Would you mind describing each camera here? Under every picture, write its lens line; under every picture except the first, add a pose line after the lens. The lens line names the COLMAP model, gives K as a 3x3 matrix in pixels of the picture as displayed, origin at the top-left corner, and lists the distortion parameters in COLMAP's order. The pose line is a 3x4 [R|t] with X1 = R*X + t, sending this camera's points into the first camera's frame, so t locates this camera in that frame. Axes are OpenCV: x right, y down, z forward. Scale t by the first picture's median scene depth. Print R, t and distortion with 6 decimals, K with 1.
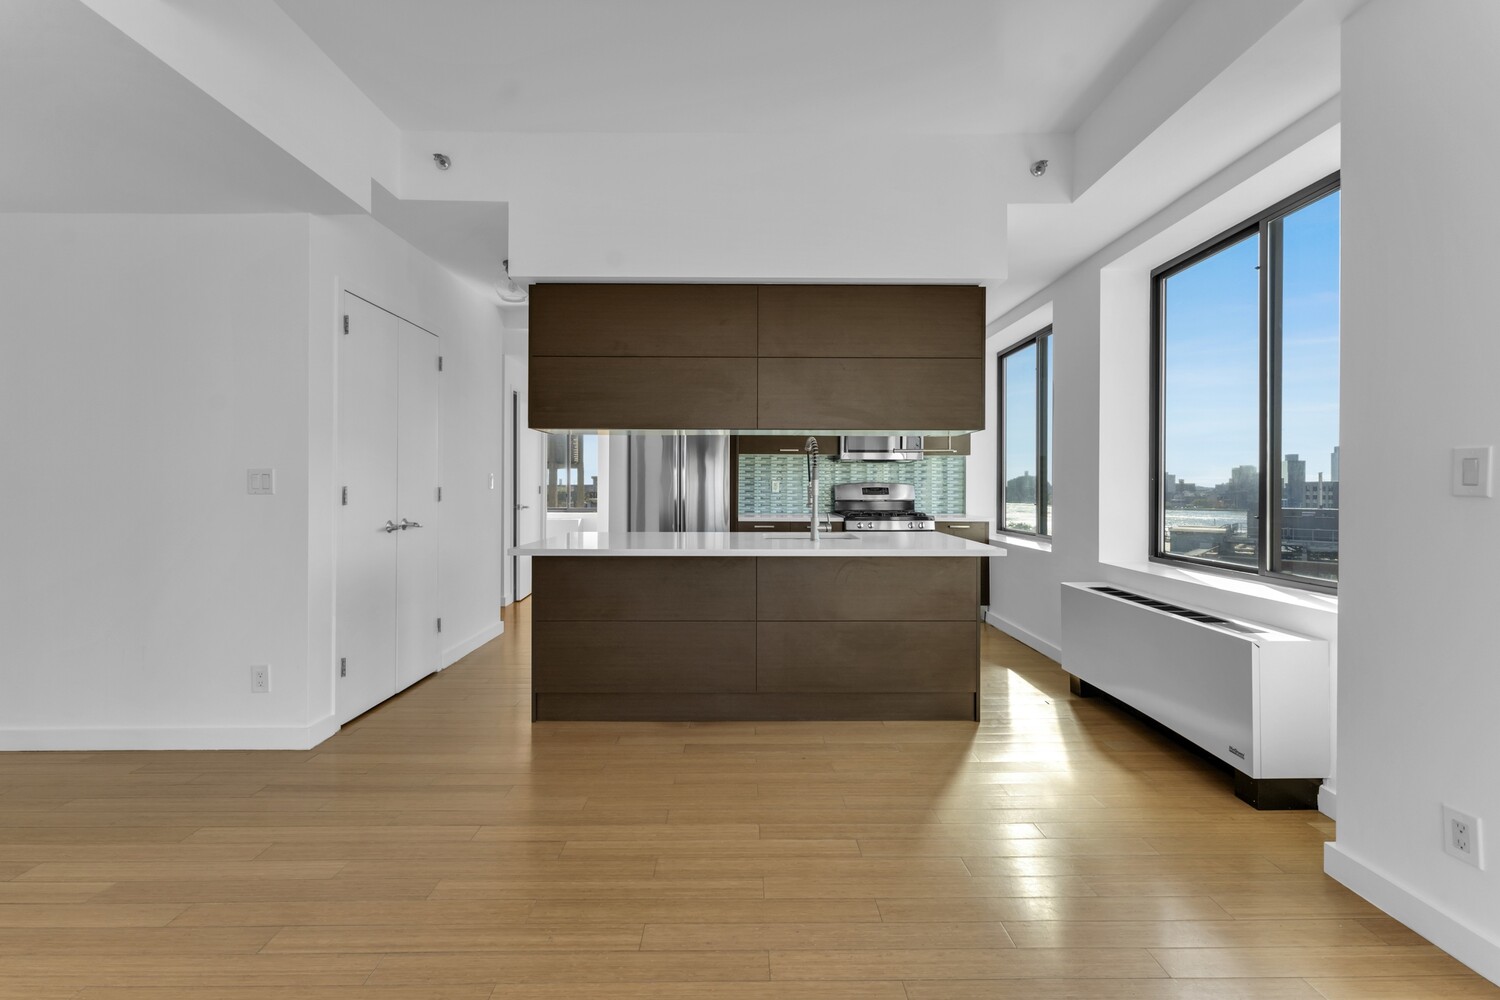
lens RADIAL K [[607.1, 0, 749.3], [0, 607.1, 490.8], [0, 0, 1]] dist [-0.000354, -0.000023]
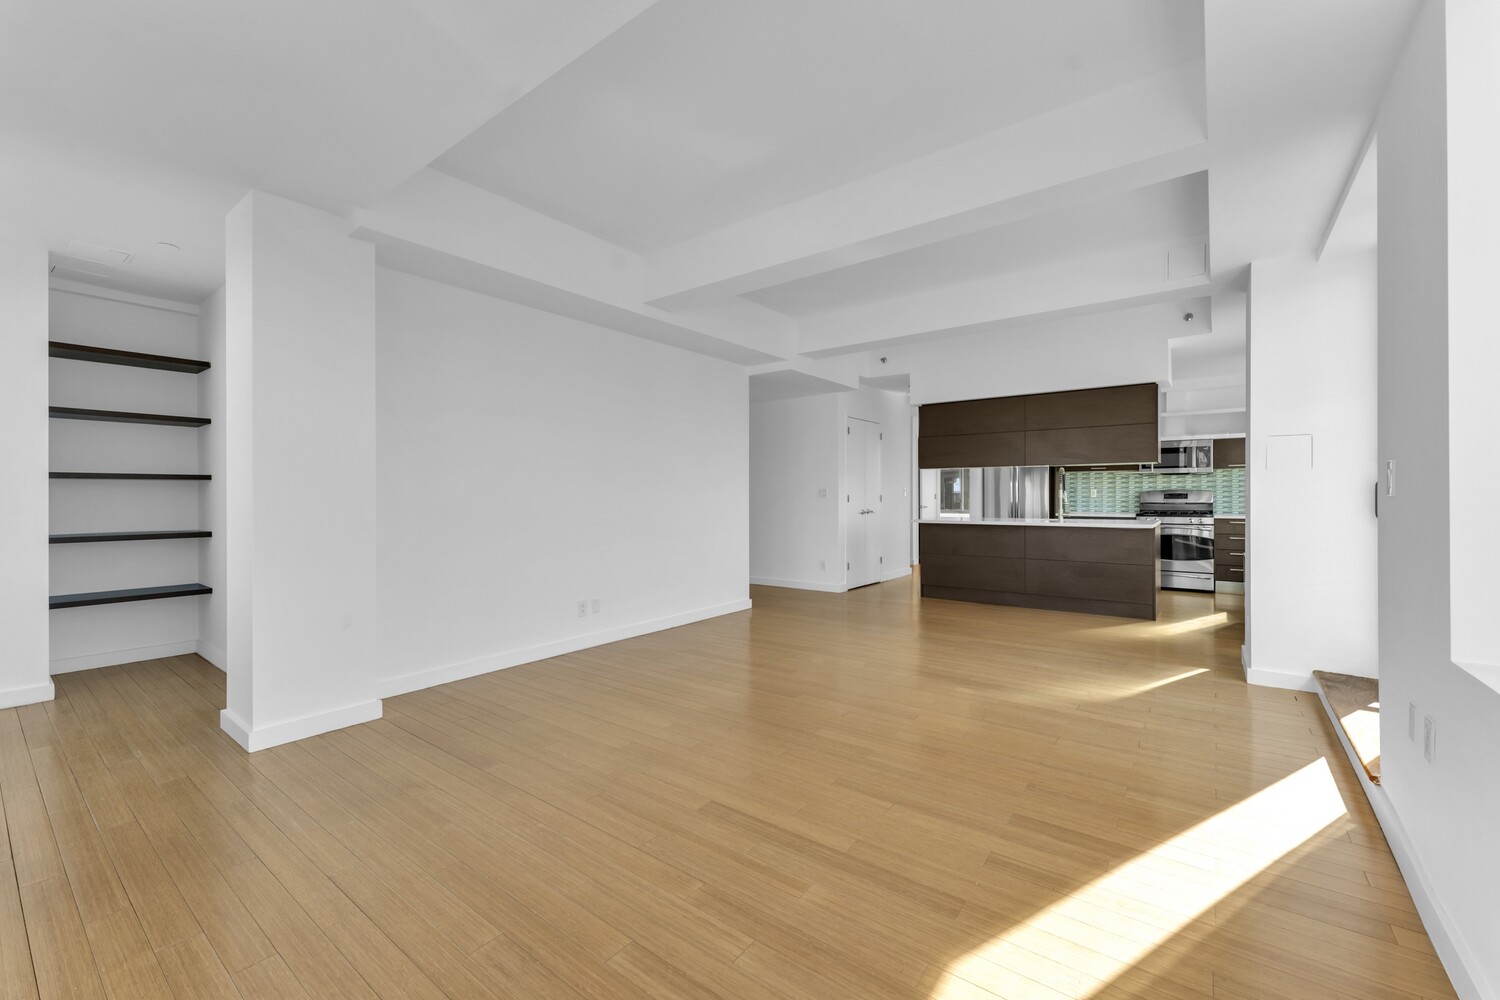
lens RADIAL K [[607.1, 0, 749.3], [0, 607.1, 490.8], [0, 0, 1]] dist [-0.000354, -0.000023]
pose [[0.790007, -0.009933, -0.613017, 0.463176], [0.001615, 0.999899, -0.014121, 0.009836], [0.613096, 0.010166, 0.789943, -1.041829]]
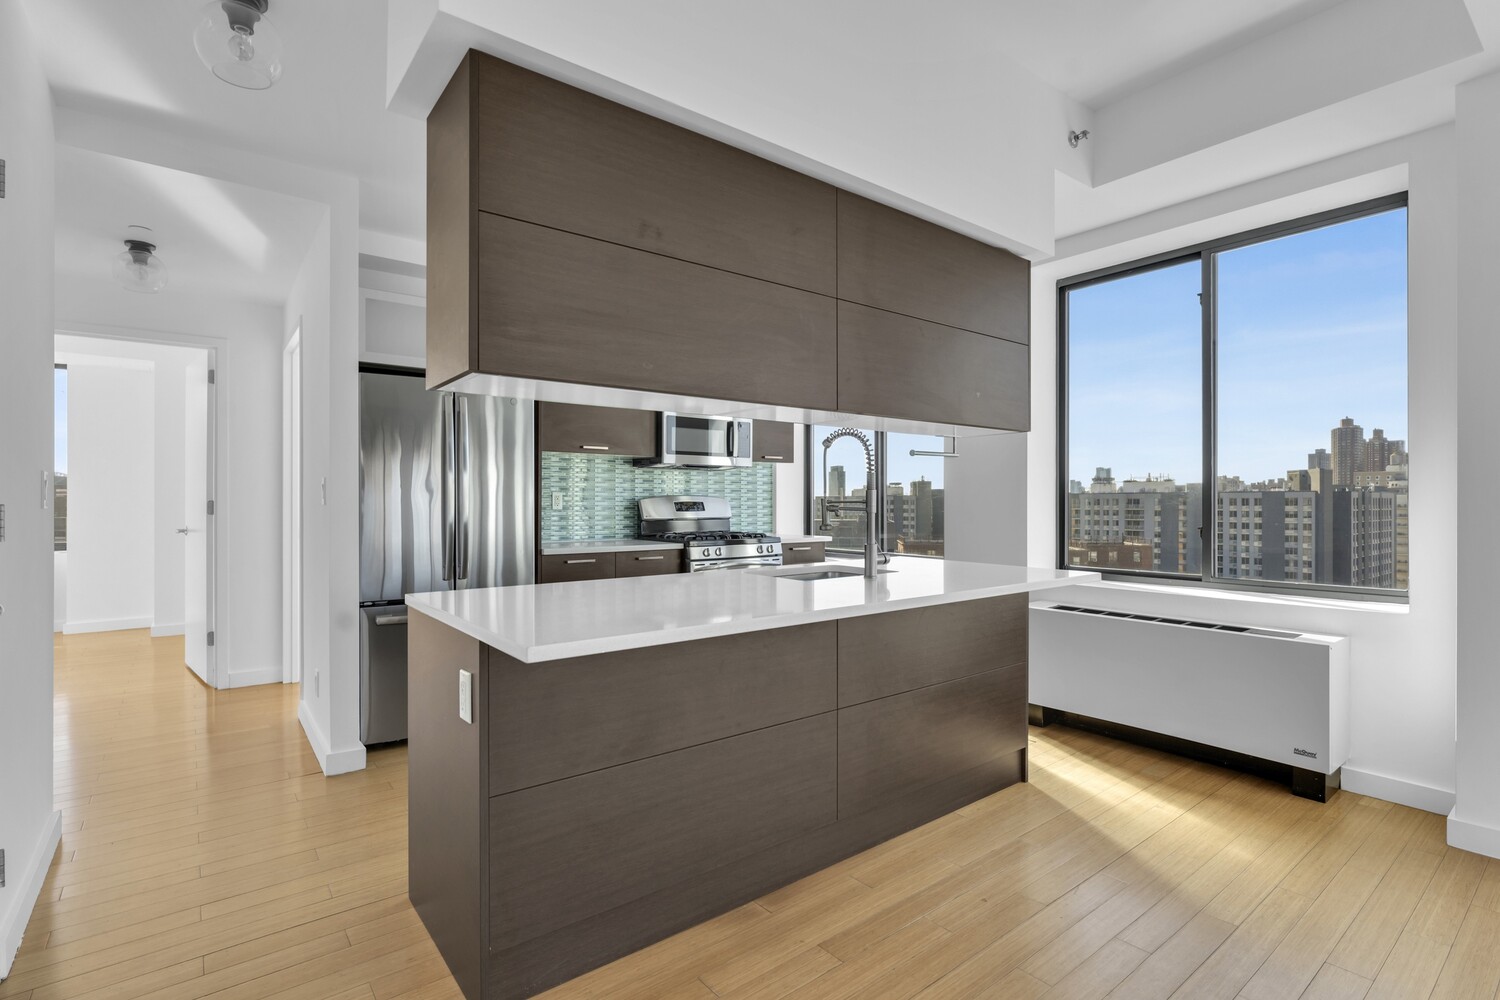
lens RADIAL K [[714.0, 0, 750.0], [0, 714.0, 504.7], [0, 0, 1]] dist [0.000213, 0.000115]
pose [[0.789063, -0.005787, 0.614285, -0.455684], [0.007403, 0.999973, -0.000088, -0.001966], [-0.614268, 0.004617, 0.789084, 0.400403]]
